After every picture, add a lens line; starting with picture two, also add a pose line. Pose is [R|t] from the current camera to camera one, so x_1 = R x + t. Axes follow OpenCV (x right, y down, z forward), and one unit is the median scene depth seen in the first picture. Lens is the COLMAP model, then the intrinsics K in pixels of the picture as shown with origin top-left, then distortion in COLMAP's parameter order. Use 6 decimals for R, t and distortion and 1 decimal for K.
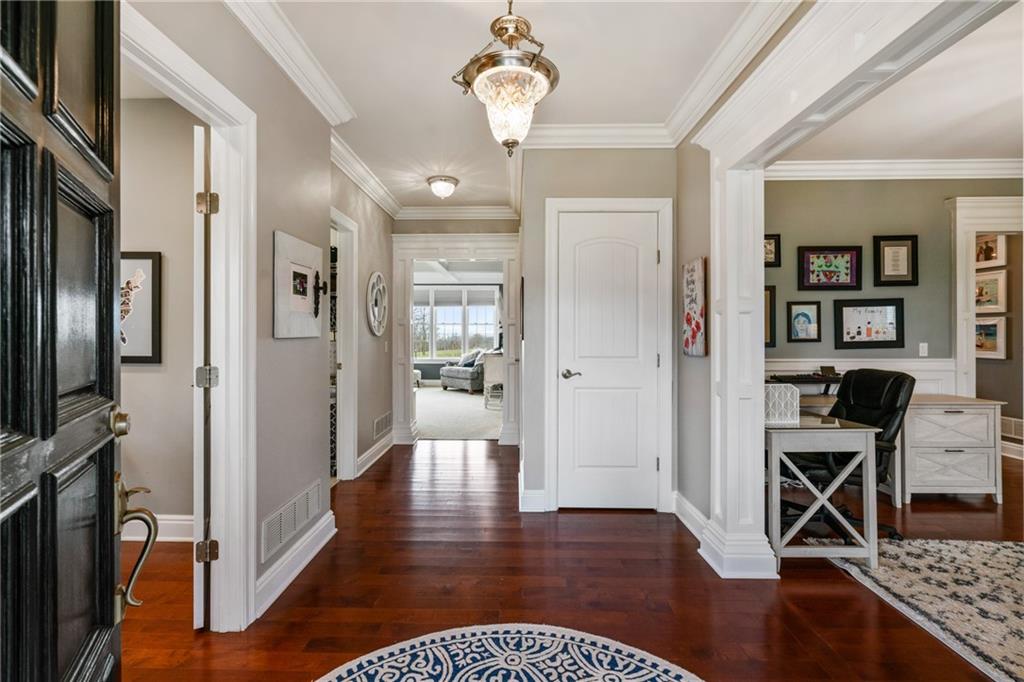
lens RADIAL K [[467.0, 0, 507.9], [0, 467.0, 336.3], [0, 0, 1]] dist [-0.001063, 0.000365]
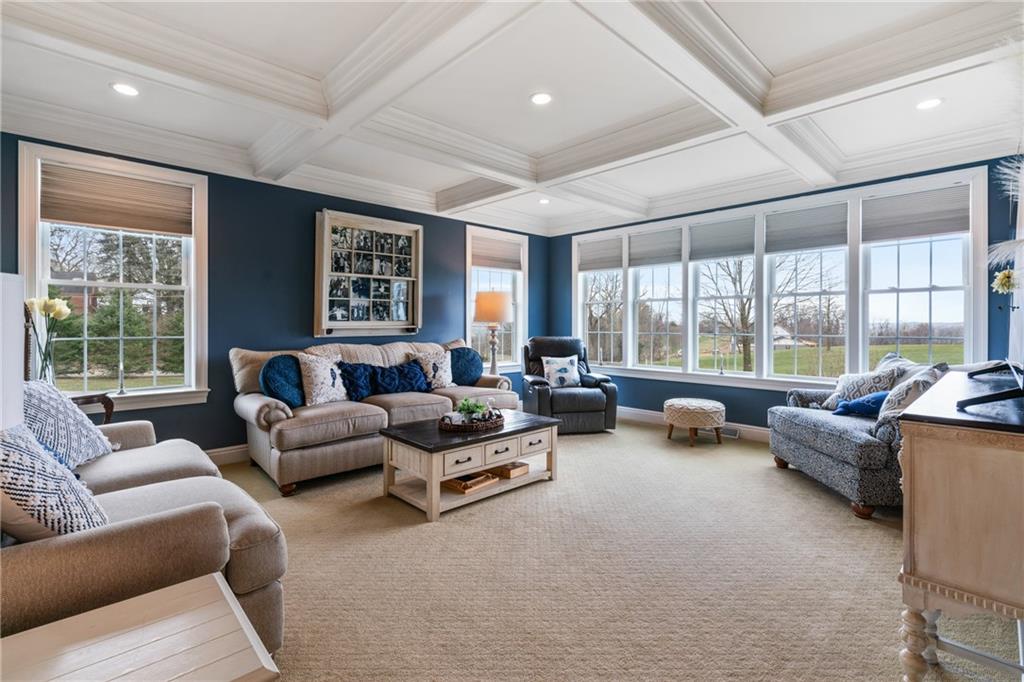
lens RADIAL K [[467.0, 0, 503.2], [0, 467.0, 327.4], [0, 0, 1]] dist [-0.001063, 0.000365]
pose [[0.698938, 0.004570, -0.715168, -0.022989], [-0.004778, 0.999987, 0.001720, 0.002785], [0.715166, 0.002215, 0.698951, 0.572467]]
